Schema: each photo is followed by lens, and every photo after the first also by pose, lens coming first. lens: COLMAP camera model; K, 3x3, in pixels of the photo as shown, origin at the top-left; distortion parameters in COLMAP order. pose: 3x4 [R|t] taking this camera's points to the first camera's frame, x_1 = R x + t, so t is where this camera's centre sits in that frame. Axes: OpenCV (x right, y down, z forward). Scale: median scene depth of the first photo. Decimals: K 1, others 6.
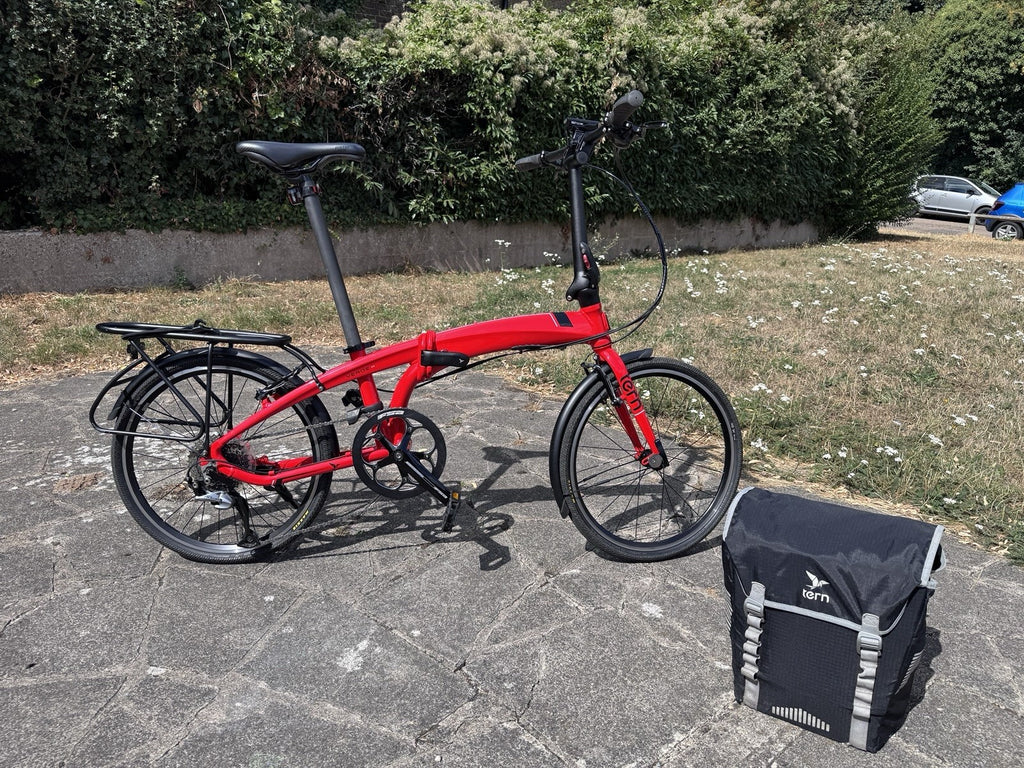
lens RADIAL K [[730.9, 0, 512.0], [0, 730.9, 384.0], [0, 0, 1]] dist [0.028420, -0.037831]
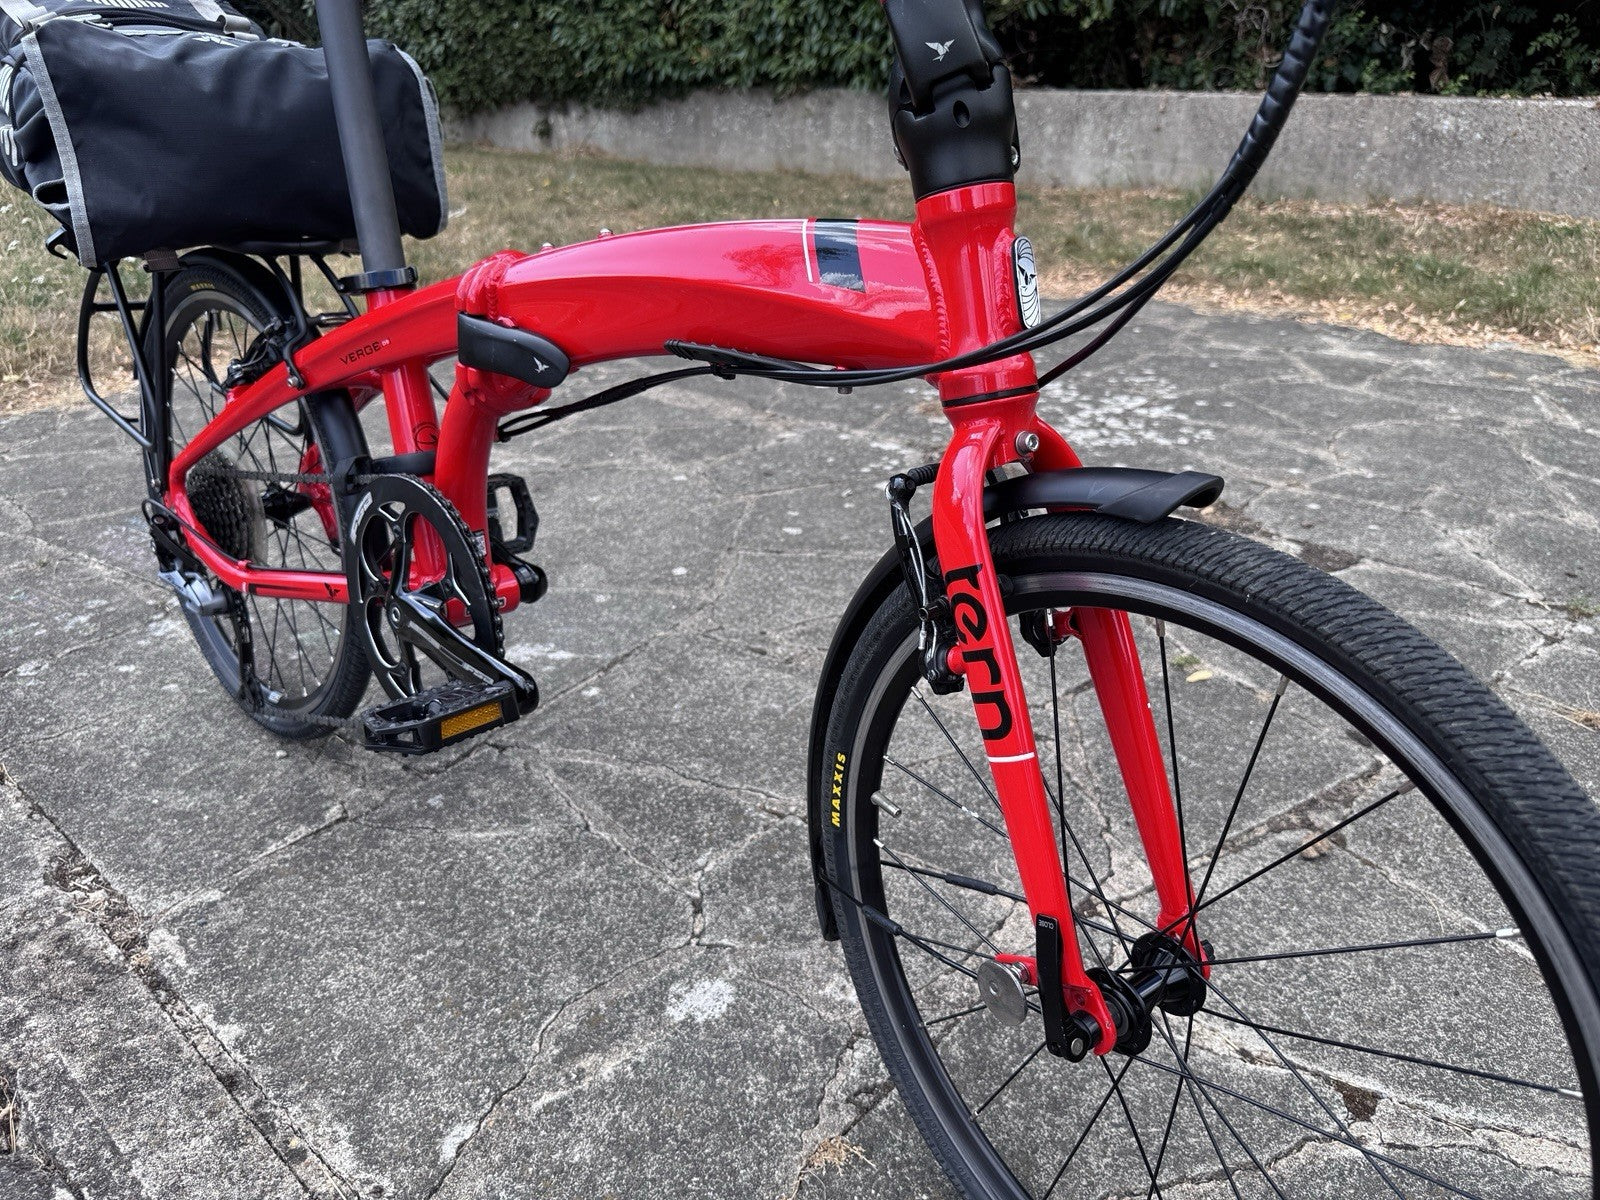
lens RADIAL K [[1161.9, 0, 793.5], [0, 1161.9, 594.6], [0, 0, 1]] dist [-0.005914, -0.004853]
pose [[0.139574, 0.407820, -0.902331, 0.168650], [-0.264101, 0.893574, 0.363011, -0.025076], [0.954343, 0.187640, 0.232425, 0.230390]]
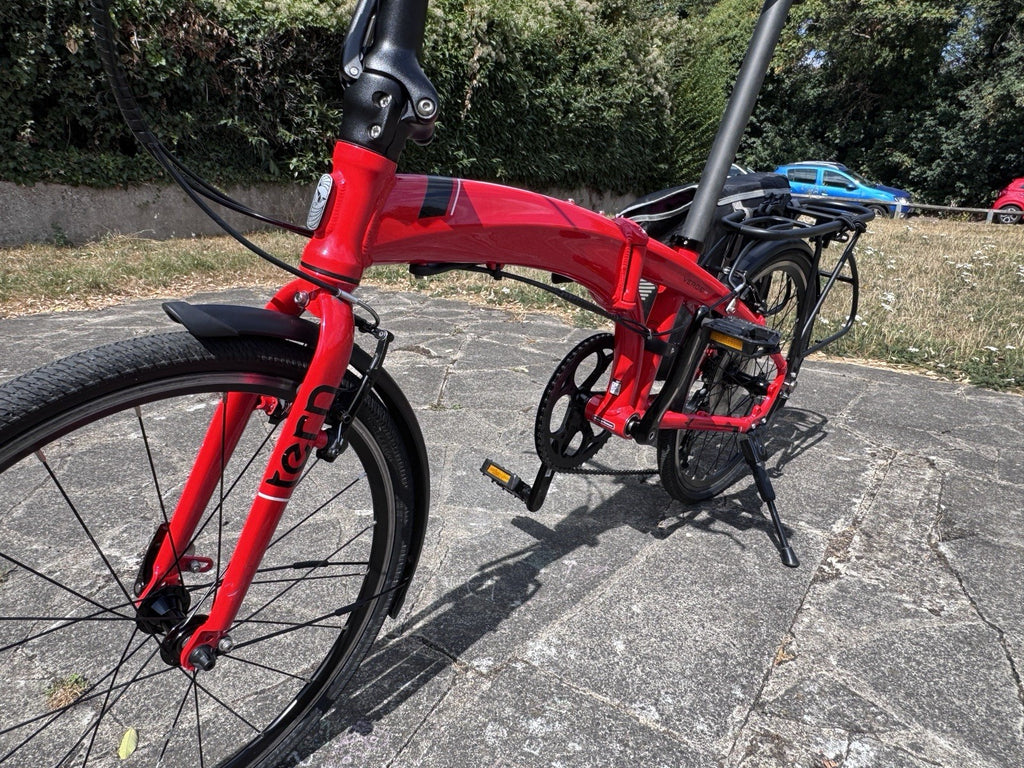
lens RADIAL K [[699.5, 0, 496.1], [0, 699.5, 381.5], [0, 0, 1]] dist [-0.003842, 0.003374]
pose [[0.970301, -0.068813, 0.231909, -0.118124], [0.064787, 0.997587, 0.024941, 0.046612], [-0.233065, -0.009175, 0.972418, 0.011544]]
